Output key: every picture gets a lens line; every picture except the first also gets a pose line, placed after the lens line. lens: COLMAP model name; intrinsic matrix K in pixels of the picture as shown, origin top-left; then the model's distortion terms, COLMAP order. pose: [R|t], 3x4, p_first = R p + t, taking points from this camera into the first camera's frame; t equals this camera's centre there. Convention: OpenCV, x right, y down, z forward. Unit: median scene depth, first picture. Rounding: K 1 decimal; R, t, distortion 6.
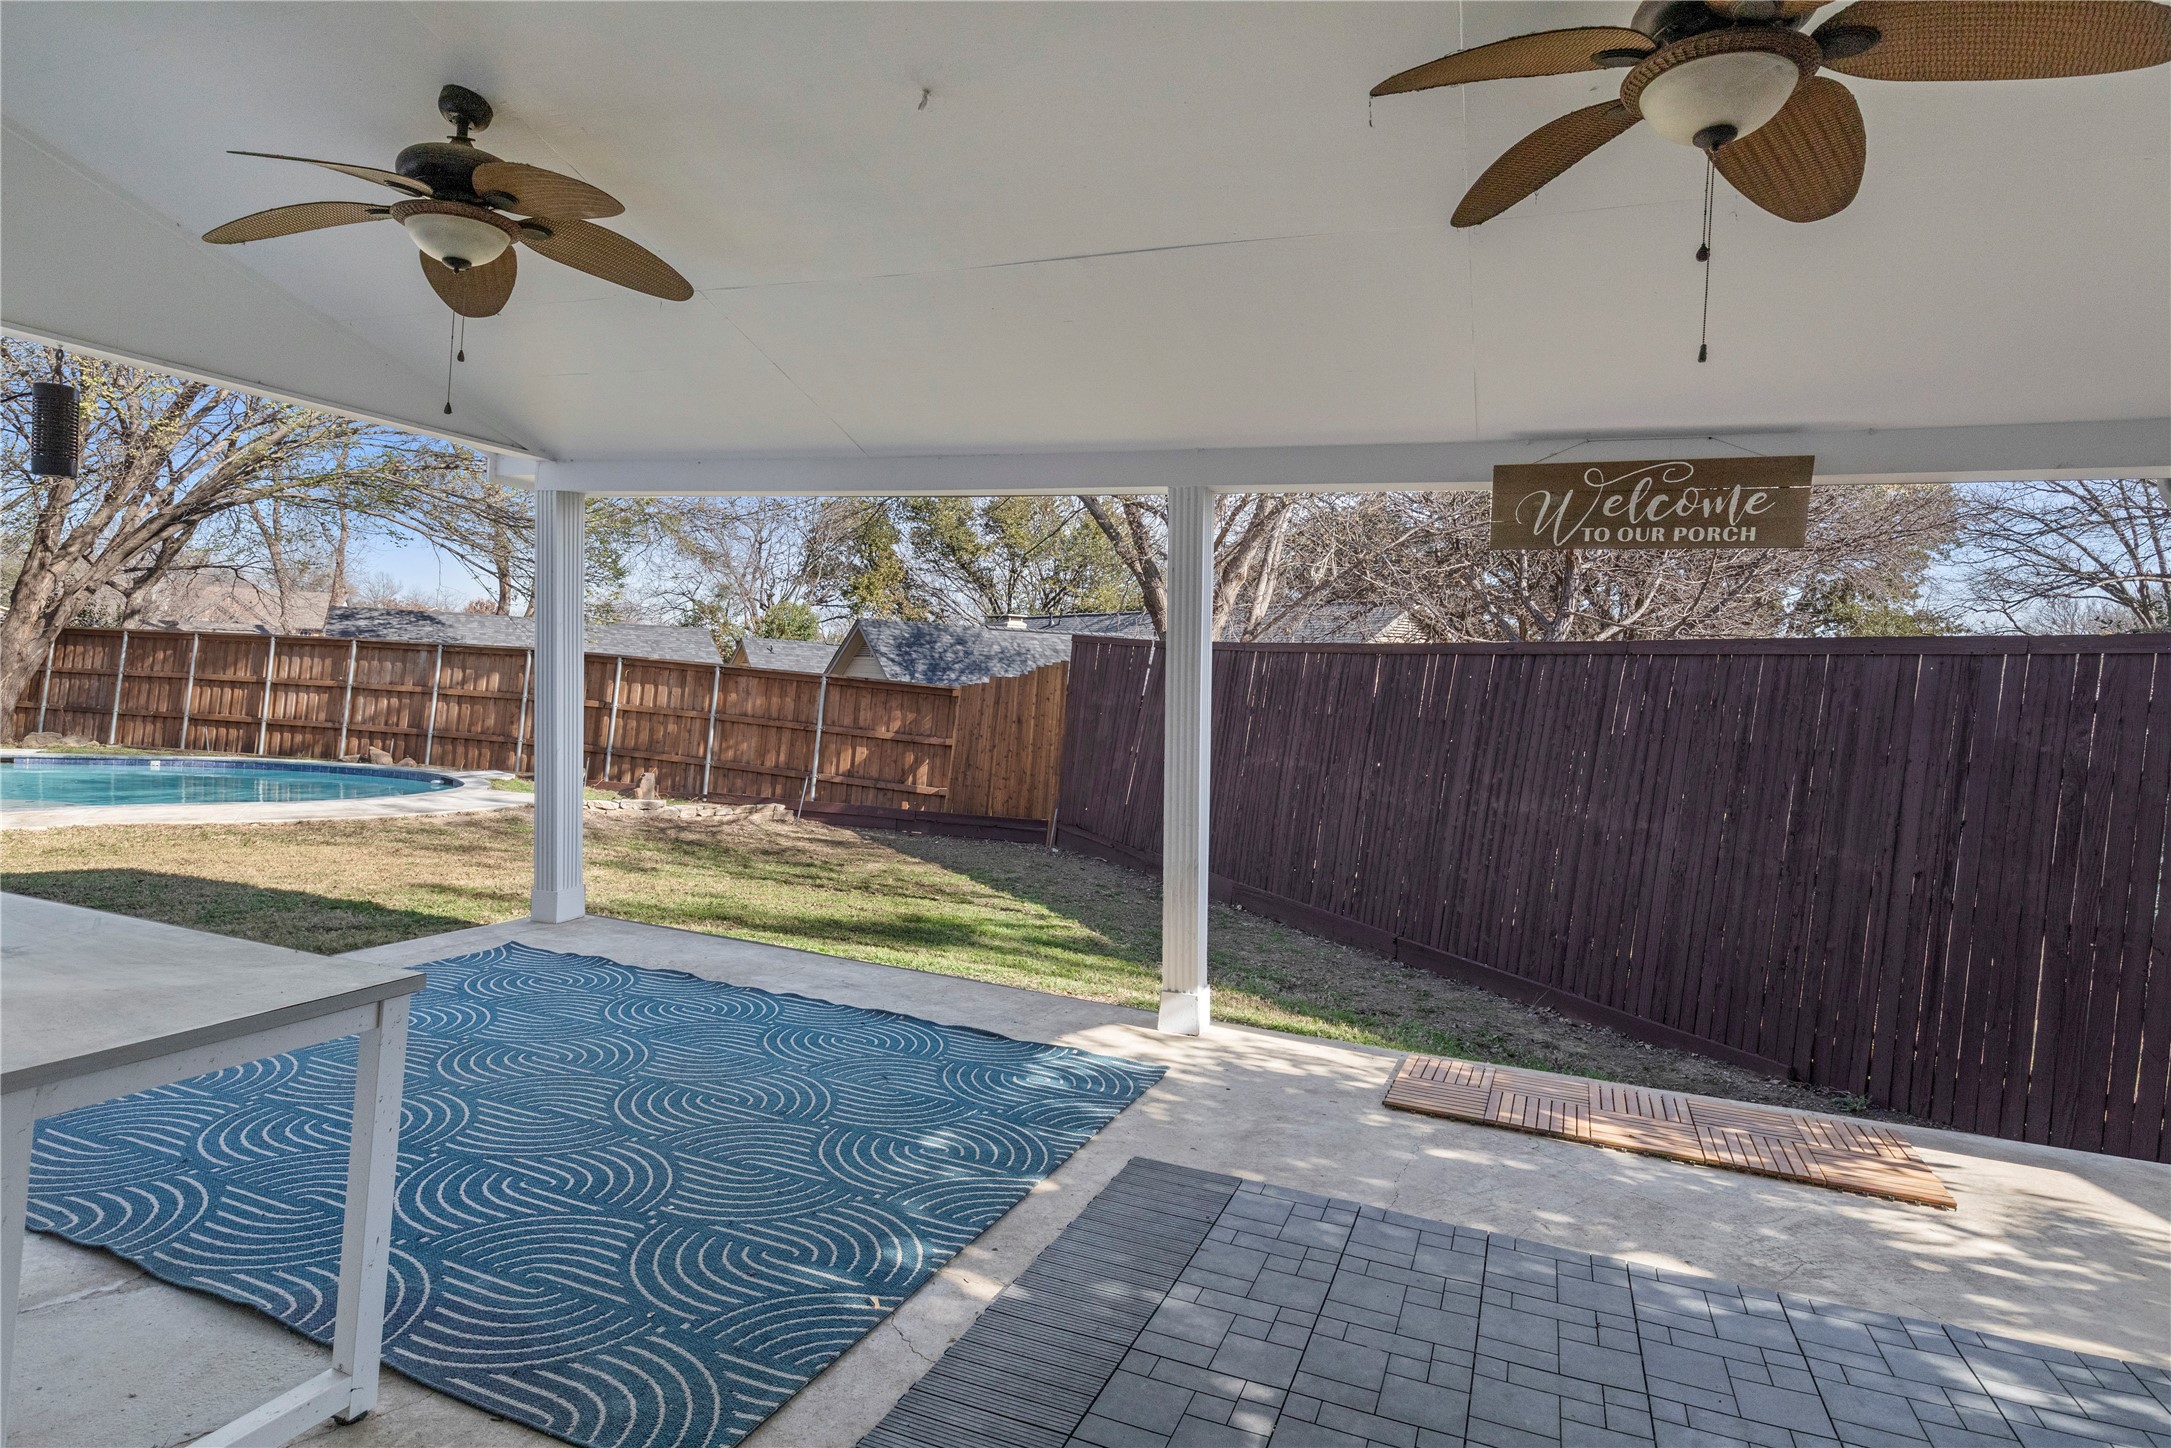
lens RADIAL K [[1157.5, 0, 1097.4], [0, 1157.5, 633.6], [0, 0, 1]] dist [-0.000589, 0.001125]
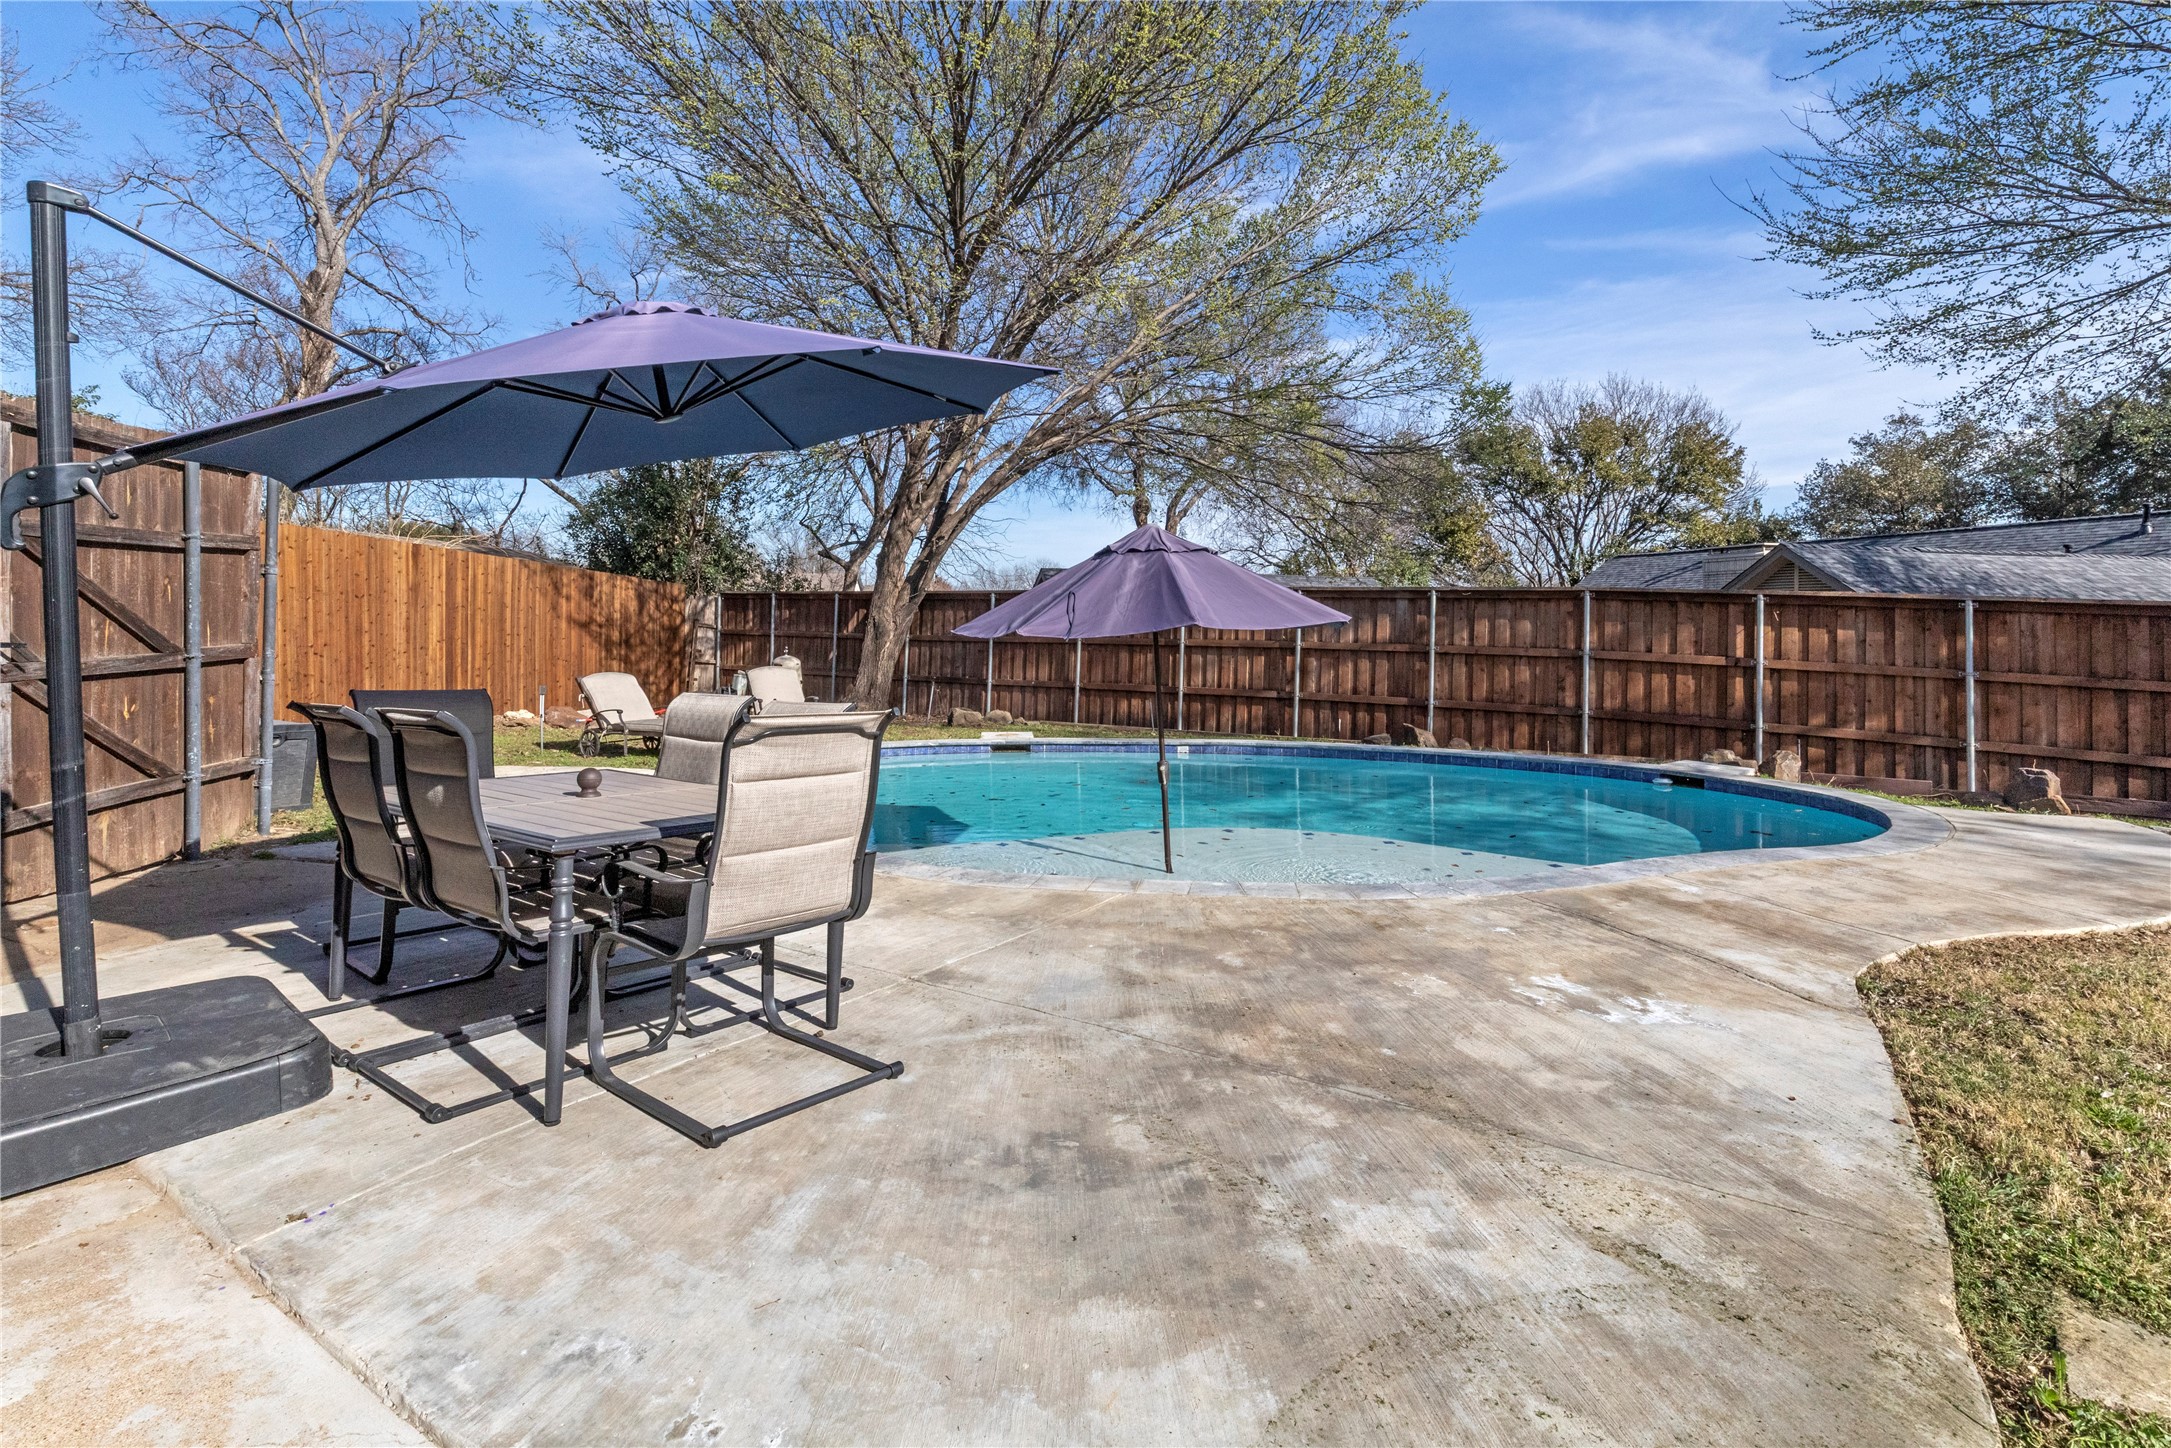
lens RADIAL K [[997.3, 0, 1101.0], [0, 997.3, 652.6], [0, 0, 1]] dist [0.000024, -0.000061]
pose [[0.965368, -0.025656, -0.259628, -0.611903], [0.041126, 0.997676, 0.054329, 0.006445], [0.257630, -0.063125, 0.964179, 0.298827]]
